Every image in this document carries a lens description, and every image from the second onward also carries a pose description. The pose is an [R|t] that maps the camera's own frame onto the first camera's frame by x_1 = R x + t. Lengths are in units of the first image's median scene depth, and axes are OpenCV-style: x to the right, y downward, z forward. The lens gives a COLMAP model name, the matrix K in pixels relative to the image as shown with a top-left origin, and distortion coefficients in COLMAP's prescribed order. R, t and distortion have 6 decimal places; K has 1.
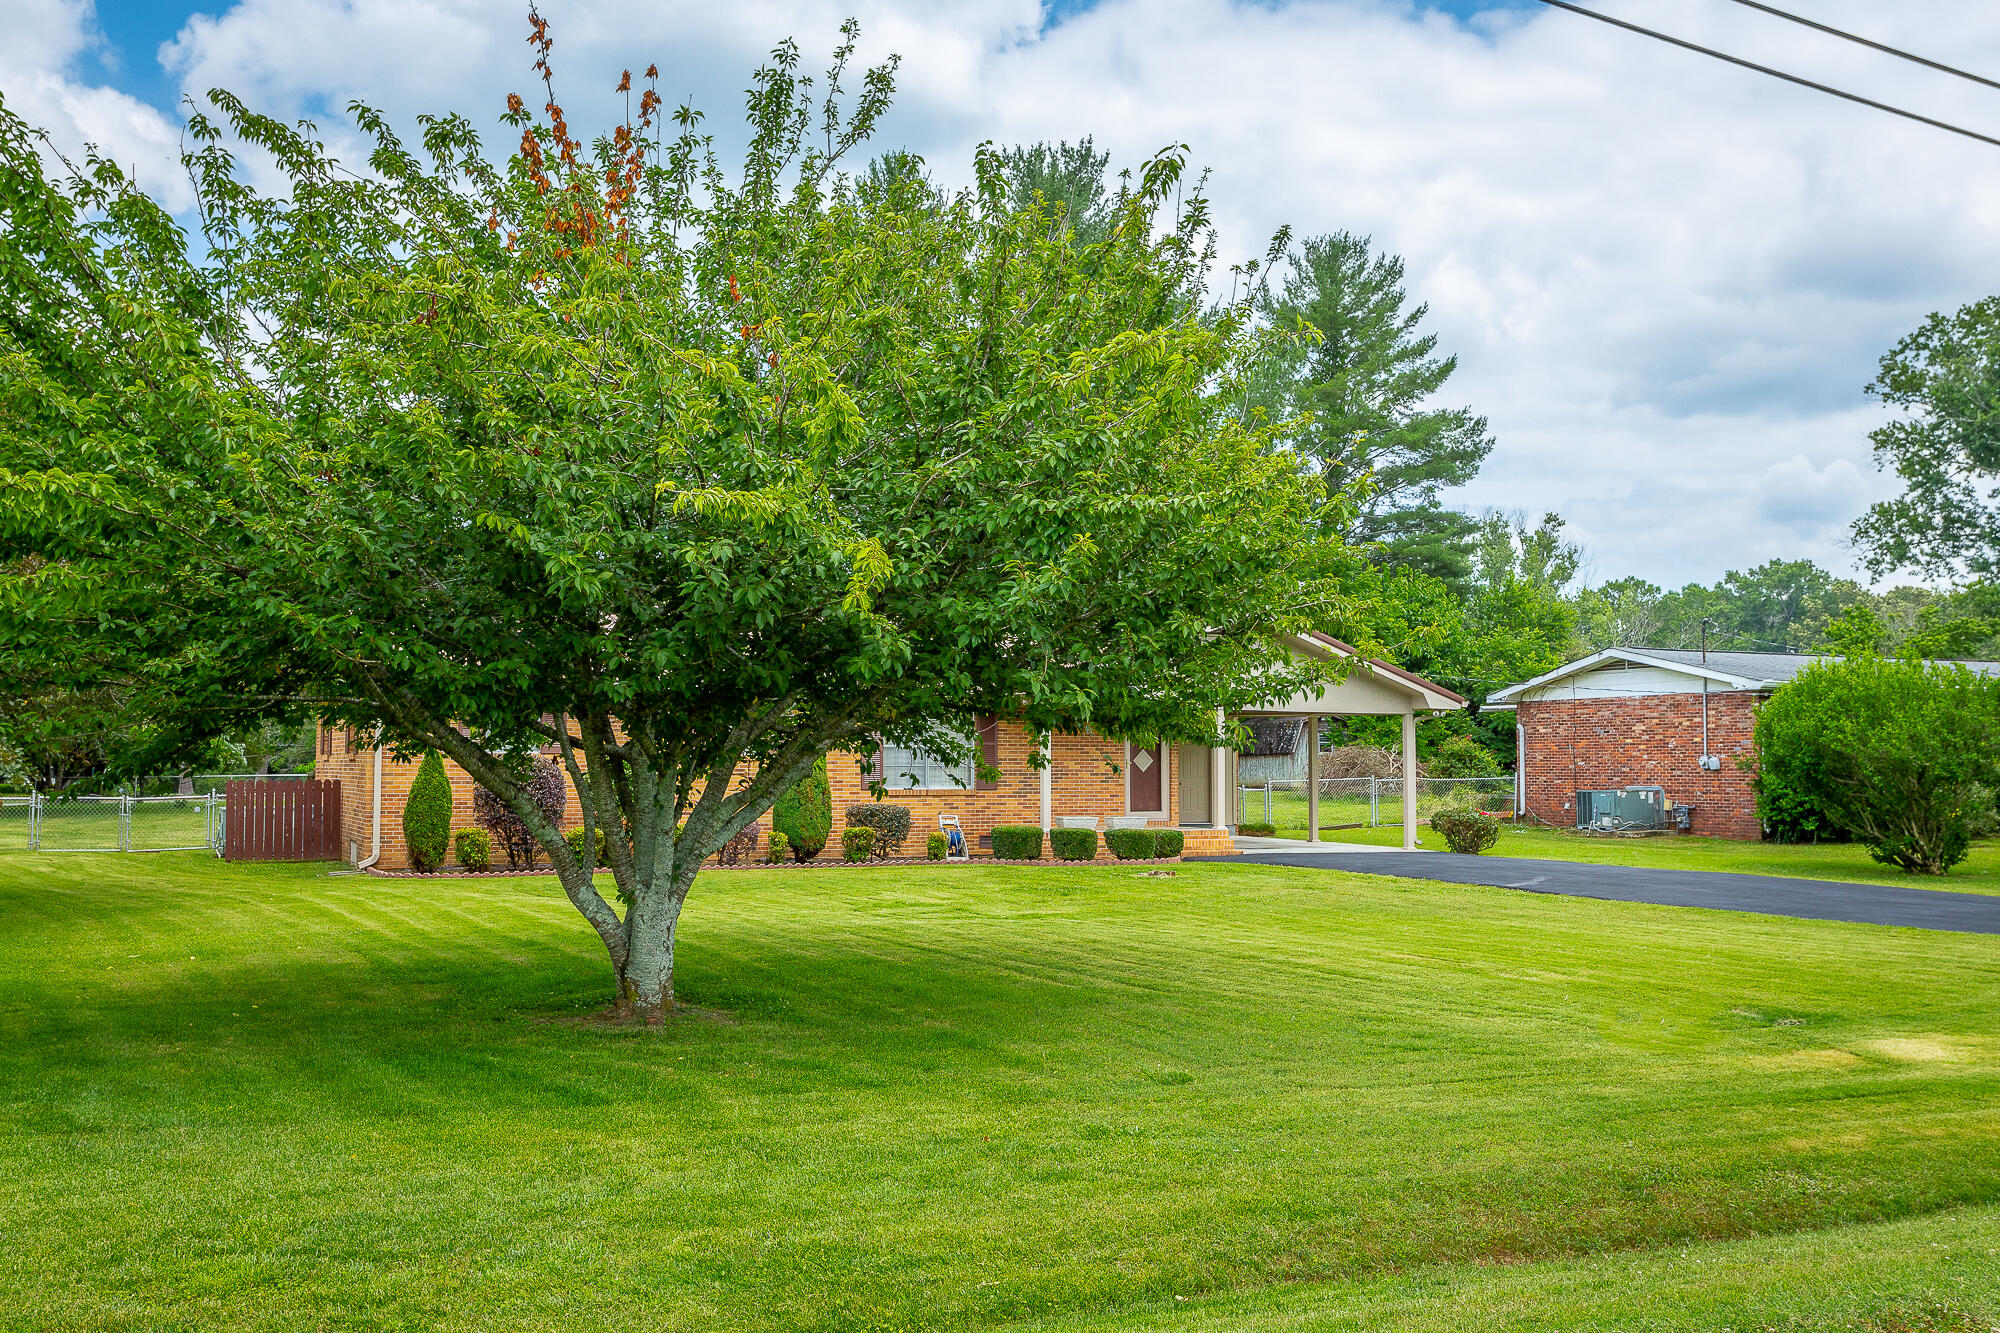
lens RADIAL K [[1876.7, 0, 992.5], [0, 1876.7, 673.3], [0, 0, 1]] dist [0.026604, 0.008463]
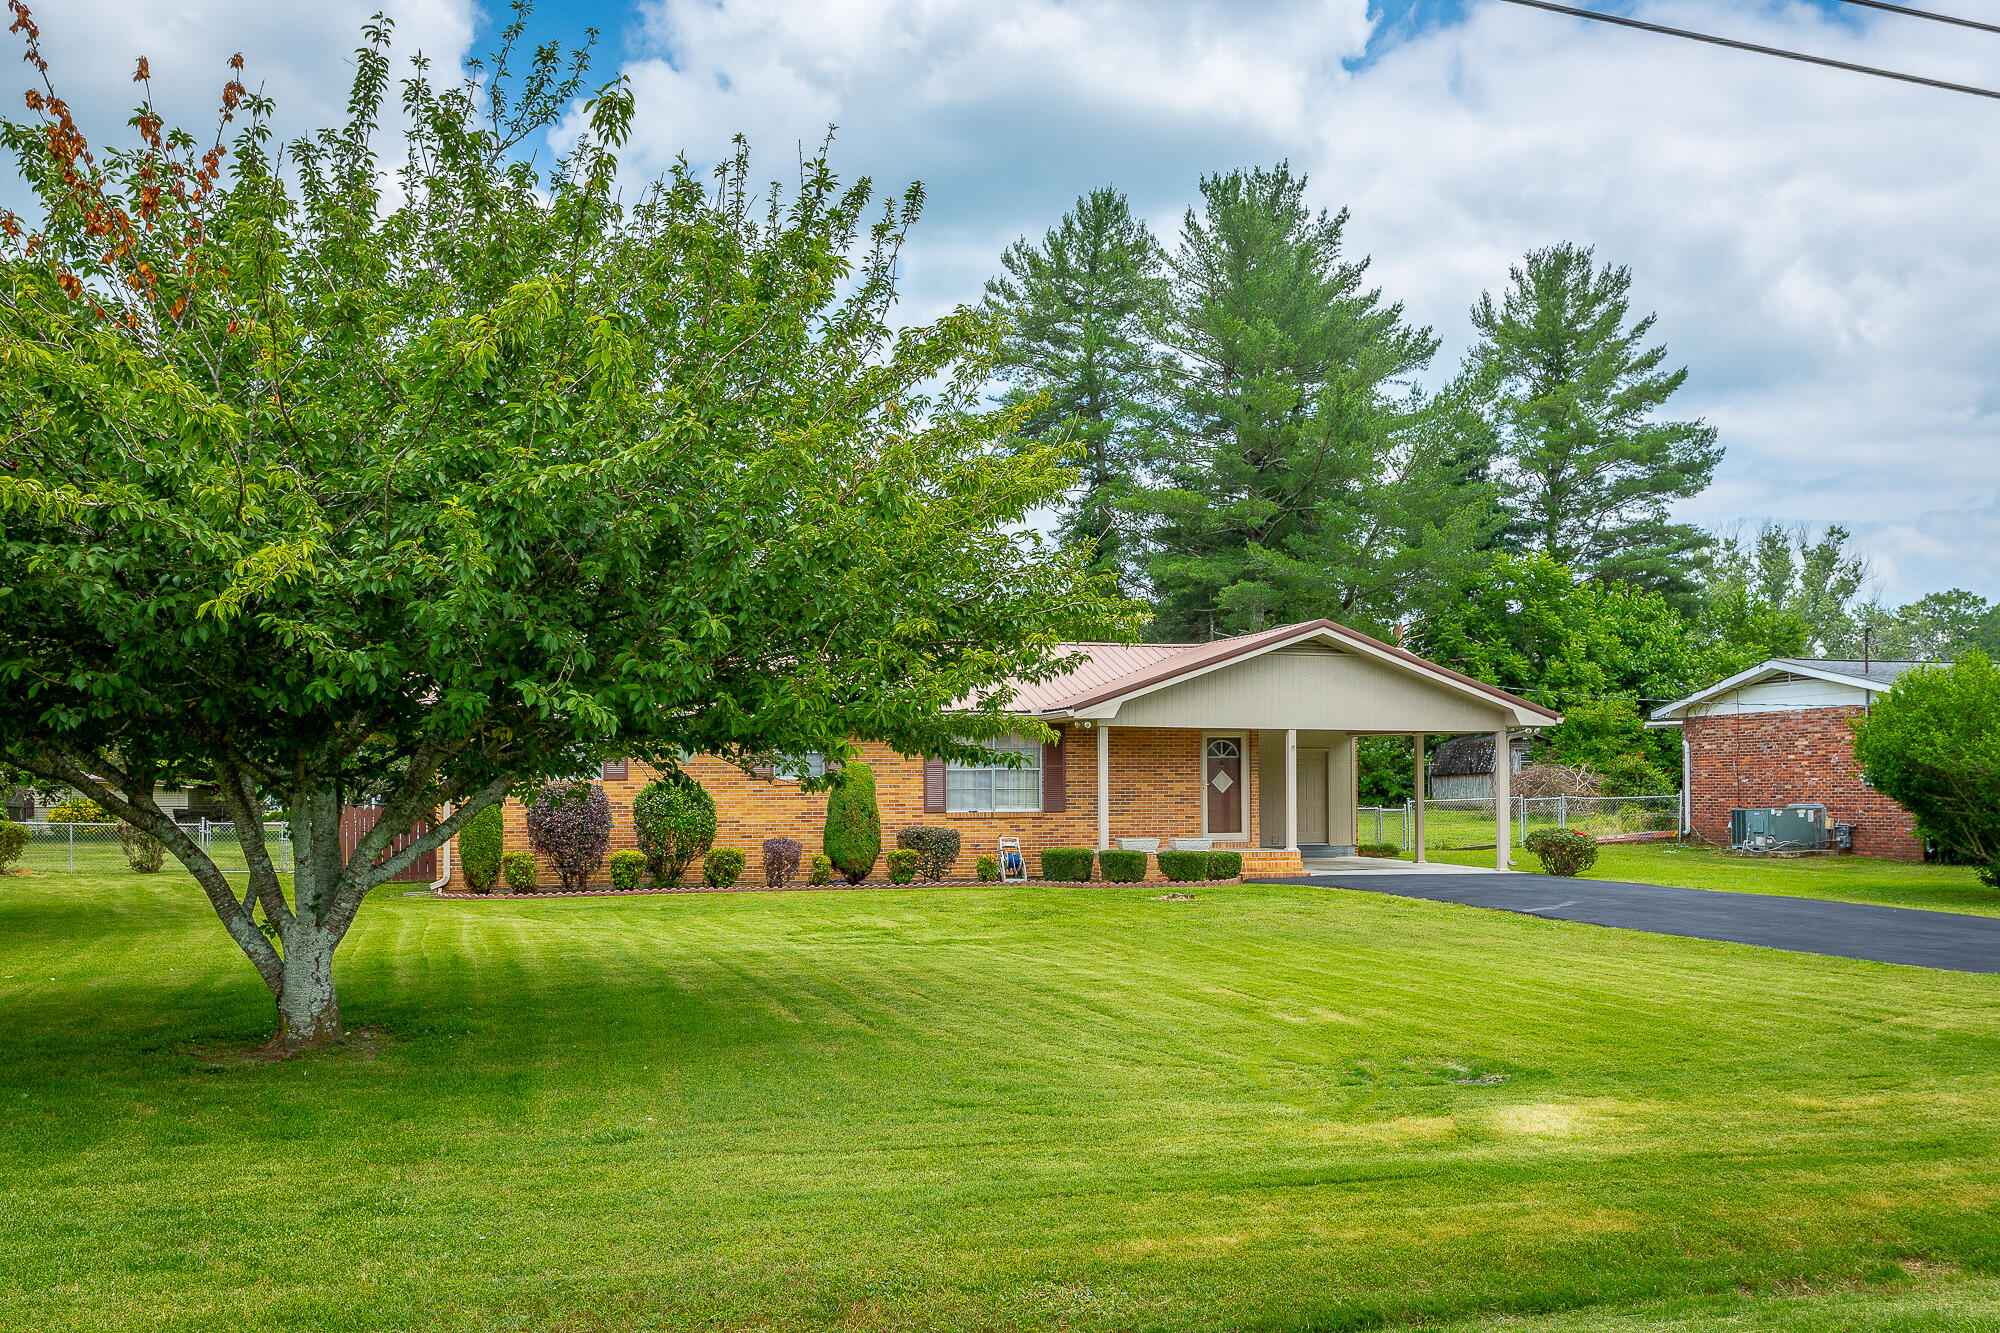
lens RADIAL K [[1778.2, 0, 1016.1], [0, 1778.2, 754.7], [0, 0, 1]] dist [0.026522, -0.014542]
pose [[0.986630, -0.010414, -0.162643, 0.094646], [0.015341, 0.999460, 0.029071, 0.002434], [0.162252, -0.031177, 0.986257, 0.042628]]
